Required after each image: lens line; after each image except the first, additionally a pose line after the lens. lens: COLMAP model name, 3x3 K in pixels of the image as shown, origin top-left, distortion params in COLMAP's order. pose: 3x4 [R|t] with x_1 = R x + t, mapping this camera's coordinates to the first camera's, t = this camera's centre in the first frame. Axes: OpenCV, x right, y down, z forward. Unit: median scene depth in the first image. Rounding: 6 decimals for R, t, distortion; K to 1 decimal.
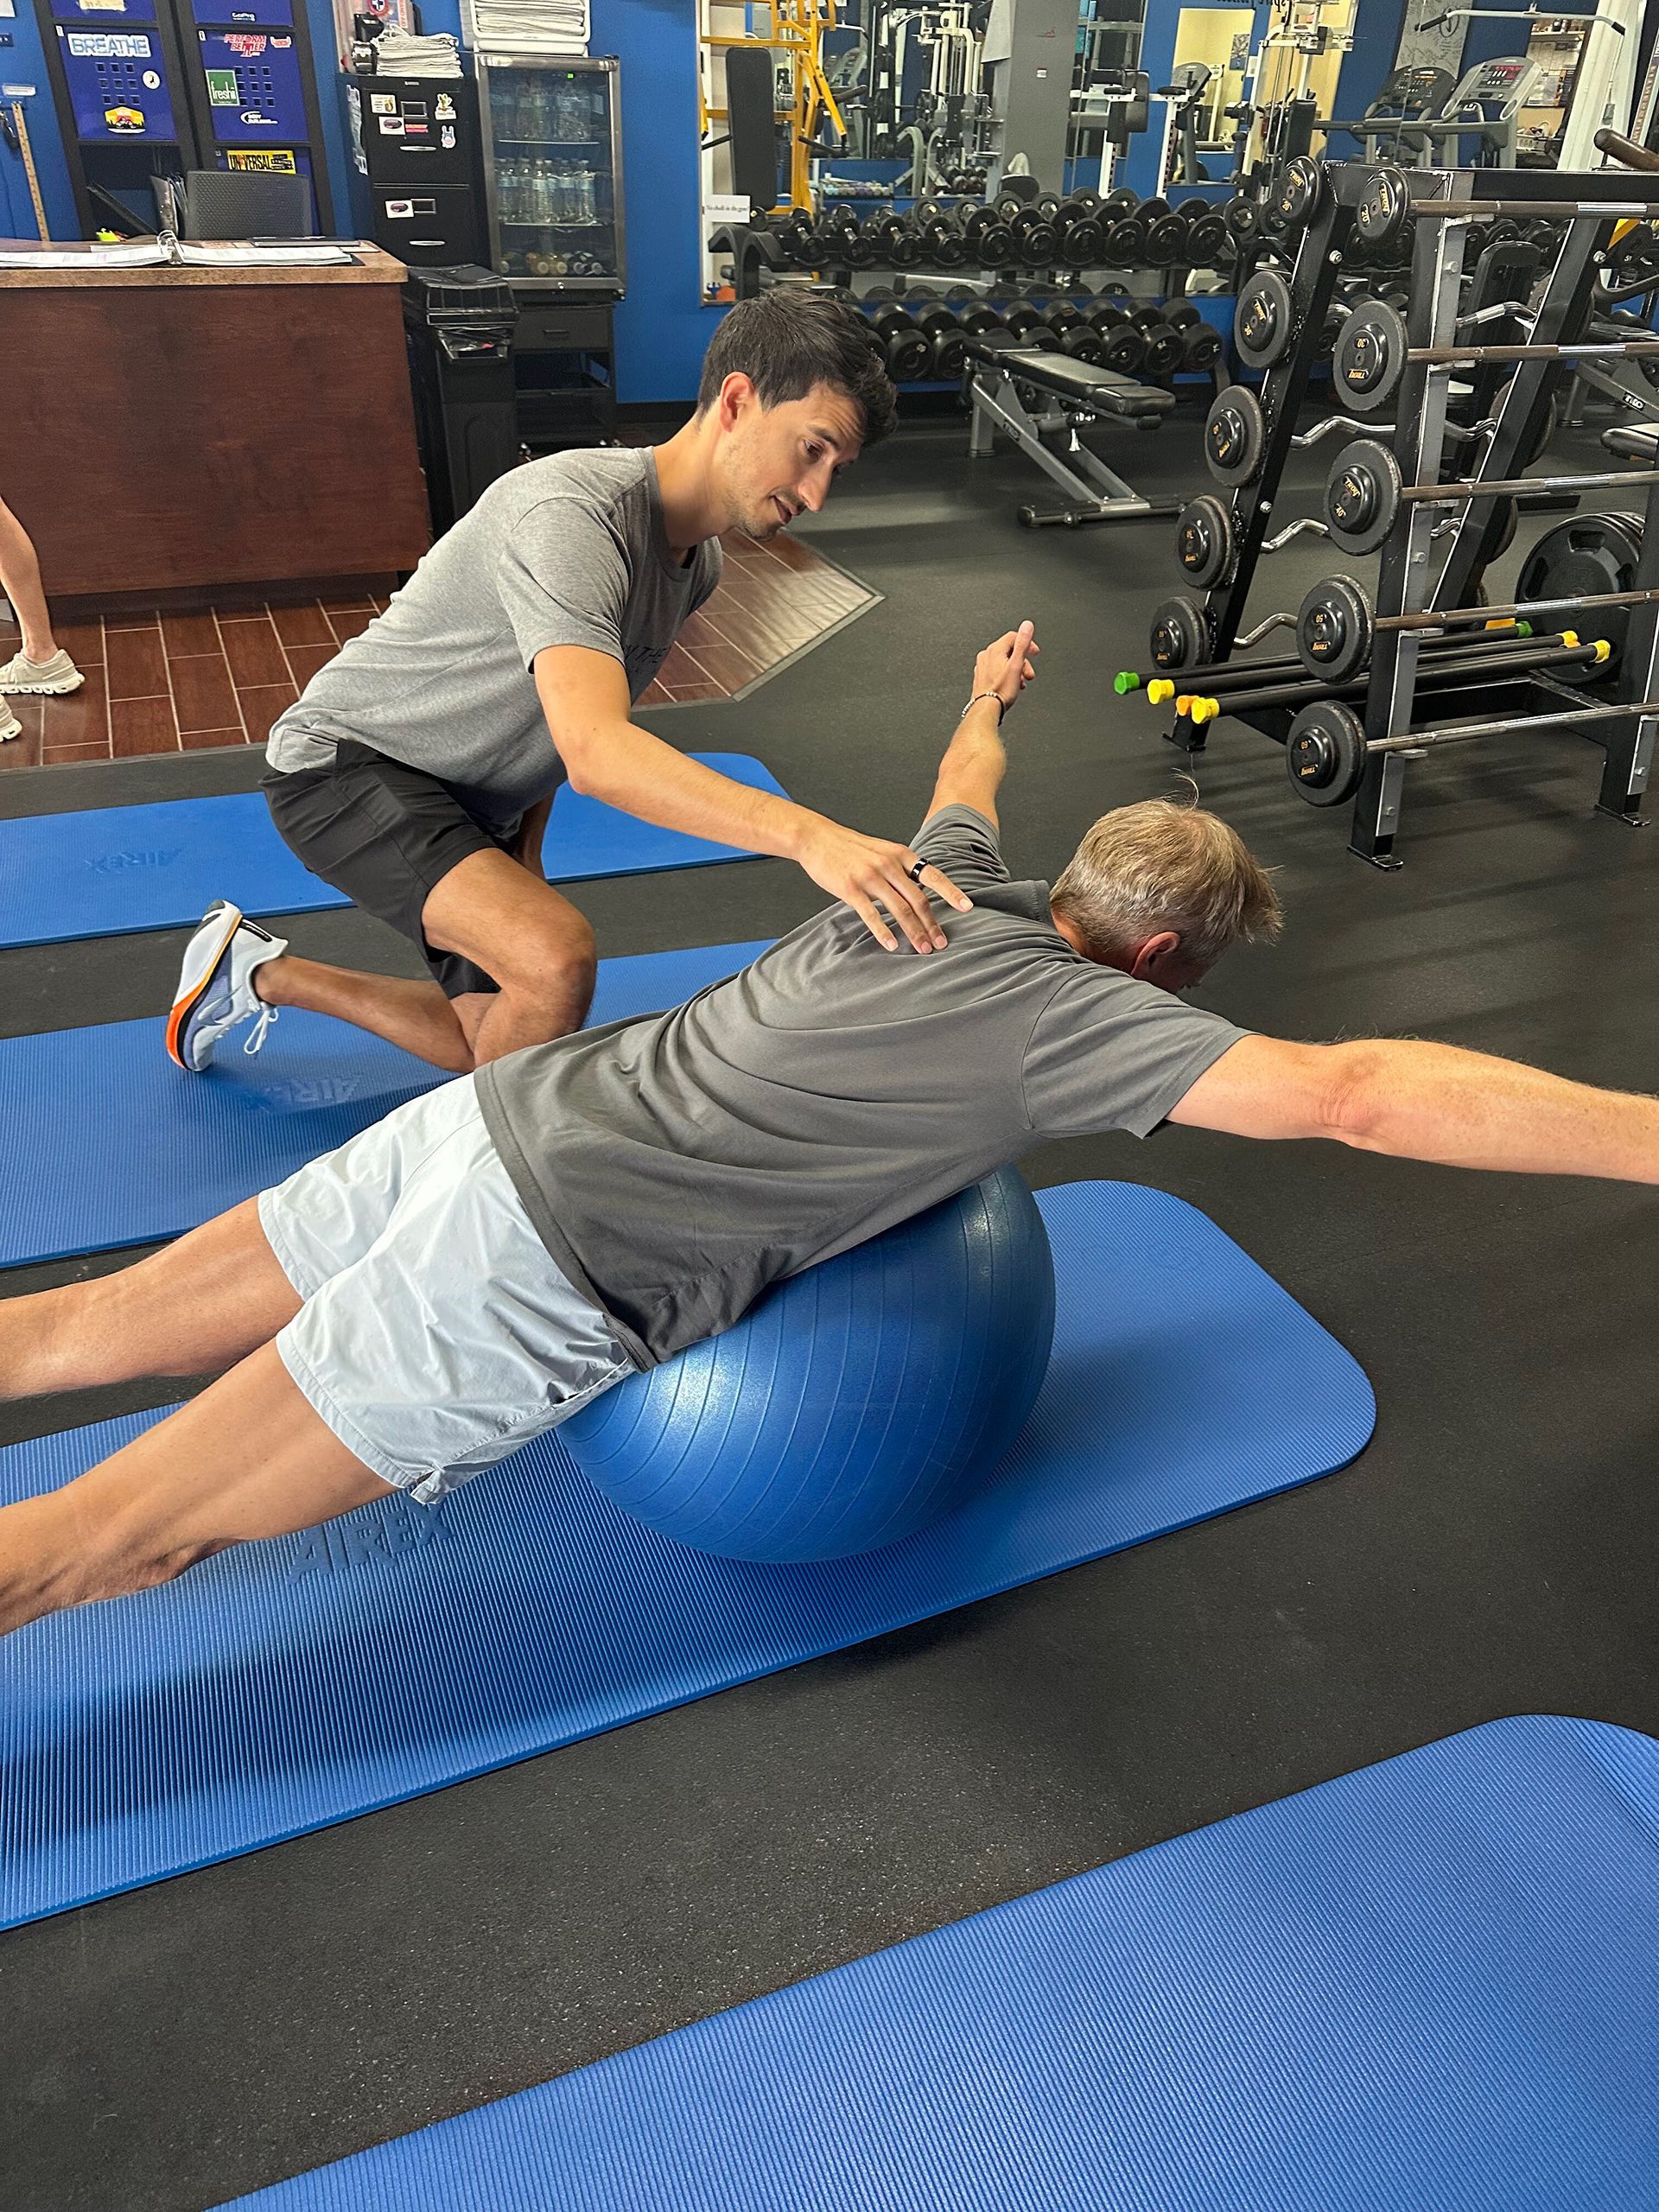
lens RADIAL K [[1793.6, 0, 835.3], [0, 1793.6, 1192.0], [0, 0, 1]] dist [0.010263, -0.025279]
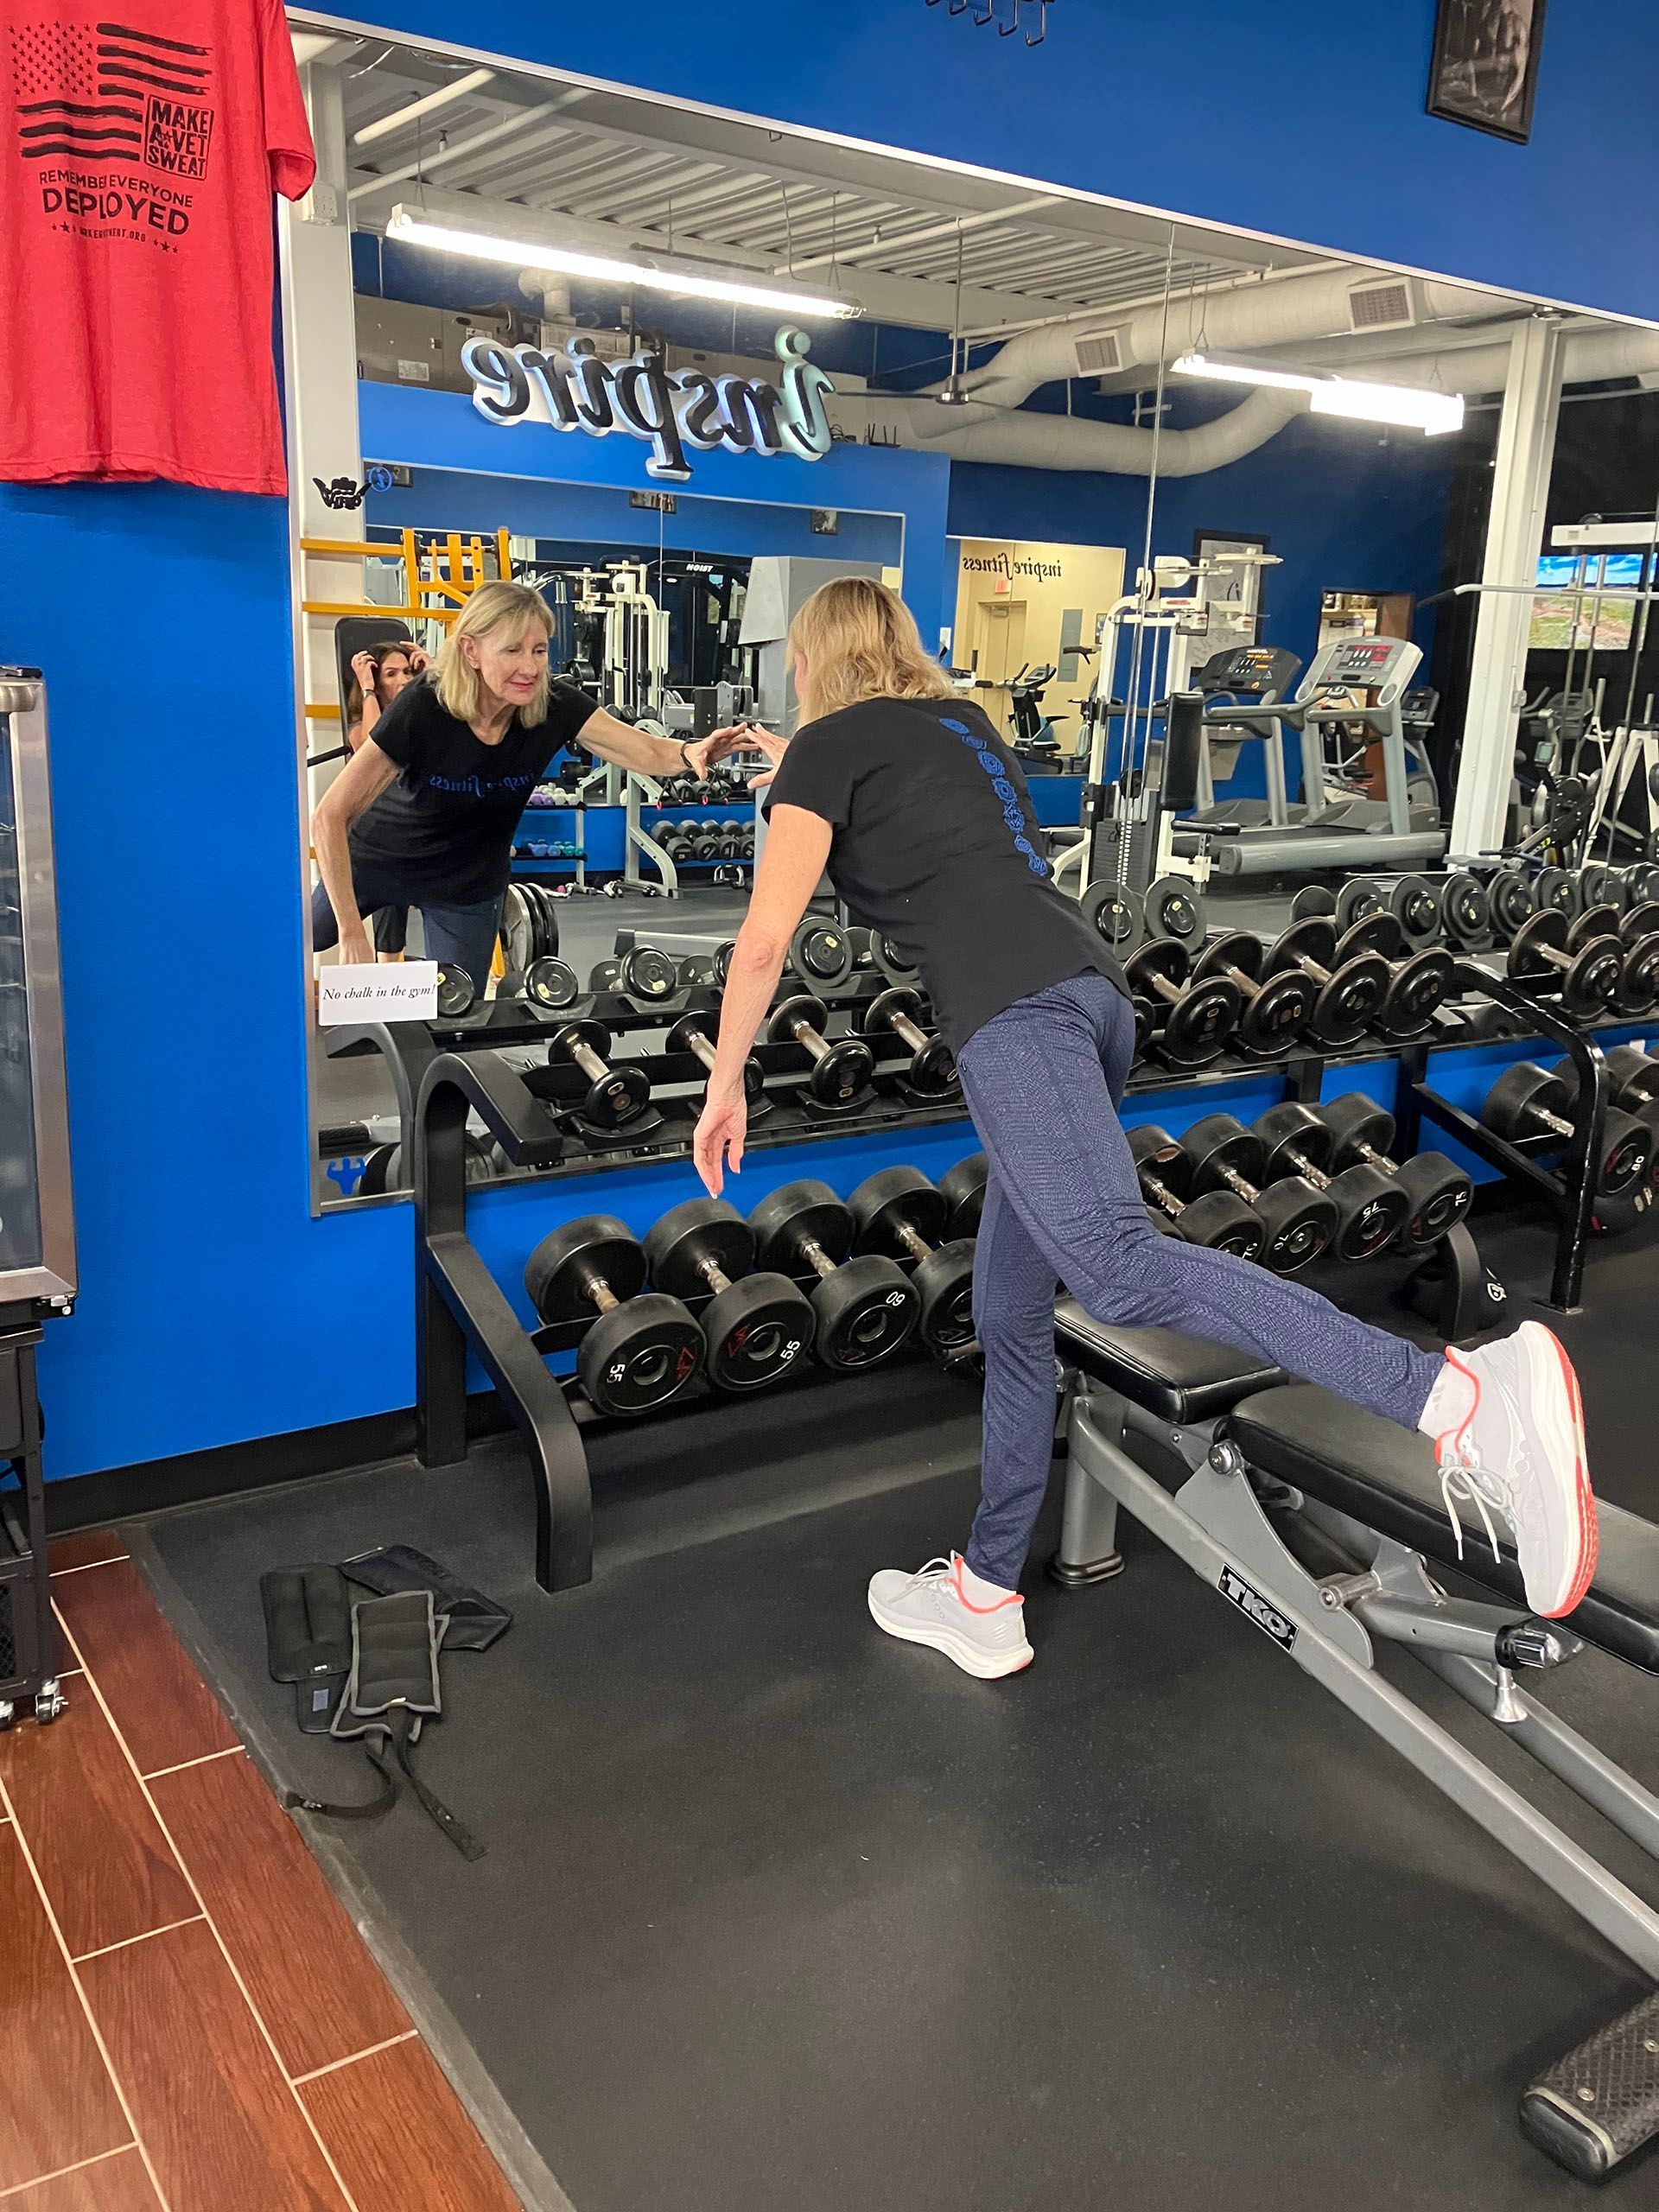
lens RADIAL K [[1837.6, 0, 821.2], [0, 1837.6, 1103.1], [0, 0, 1]] dist [0.010846, 0.012202]
pose [[0.977736, -0.045996, 0.204737, -0.035305], [0.105476, 0.951193, -0.290012, -0.276739], [-0.181405, 0.305150, 0.934867, 0.426349]]
